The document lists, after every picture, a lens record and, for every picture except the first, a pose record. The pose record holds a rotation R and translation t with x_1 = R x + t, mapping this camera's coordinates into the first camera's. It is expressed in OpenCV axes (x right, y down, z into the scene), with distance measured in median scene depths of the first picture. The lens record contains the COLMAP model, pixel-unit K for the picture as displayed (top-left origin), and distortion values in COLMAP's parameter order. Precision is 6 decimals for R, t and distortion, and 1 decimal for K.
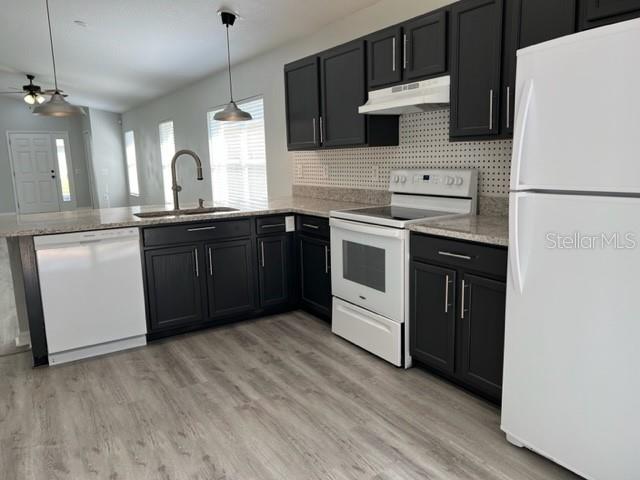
lens RADIAL K [[480.5, 0, 316.7], [0, 480.5, 240.6], [0, 0, 1]] dist [0.052099, -0.039196]
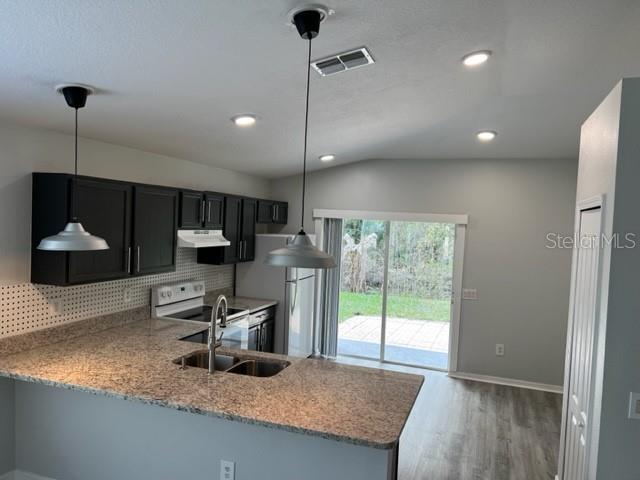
lens RADIAL K [[480.5, 0, 323.1], [0, 480.5, 240.2], [0, 0, 1]] dist [0.052099, -0.039196]
pose [[-0.625330, -0.033530, 0.779639, -1.251735], [0.102926, 0.986804, 0.124993, -0.441393], [-0.773543, 0.158407, -0.613628, 1.639129]]
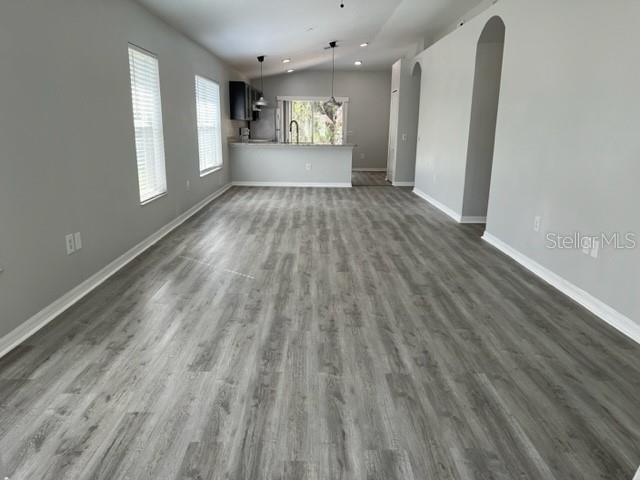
lens RADIAL K [[480.5, 0, 320.8], [0, 480.5, 240.0], [0, 0, 1]] dist [0.052099, -0.039196]
pose [[-0.853249, -0.112093, 0.509315, -2.268954], [0.092860, 0.928363, 0.359887, -0.640498], [-0.513170, 0.354369, -0.781716, 4.004188]]
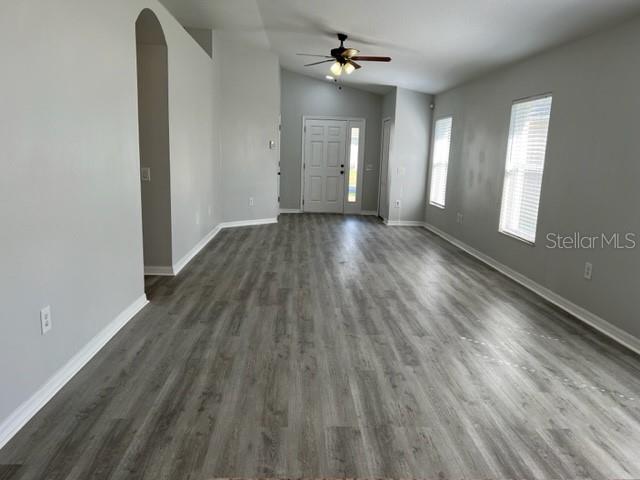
lens RADIAL K [[480.5, 0, 321.9], [0, 480.5, 238.4], [0, 0, 1]] dist [0.052099, -0.039196]
pose [[0.867864, 0.141971, -0.476083, -0.672893], [-0.141799, 0.989222, 0.036504, -0.183447], [0.476135, 0.035828, 0.878642, 1.077409]]
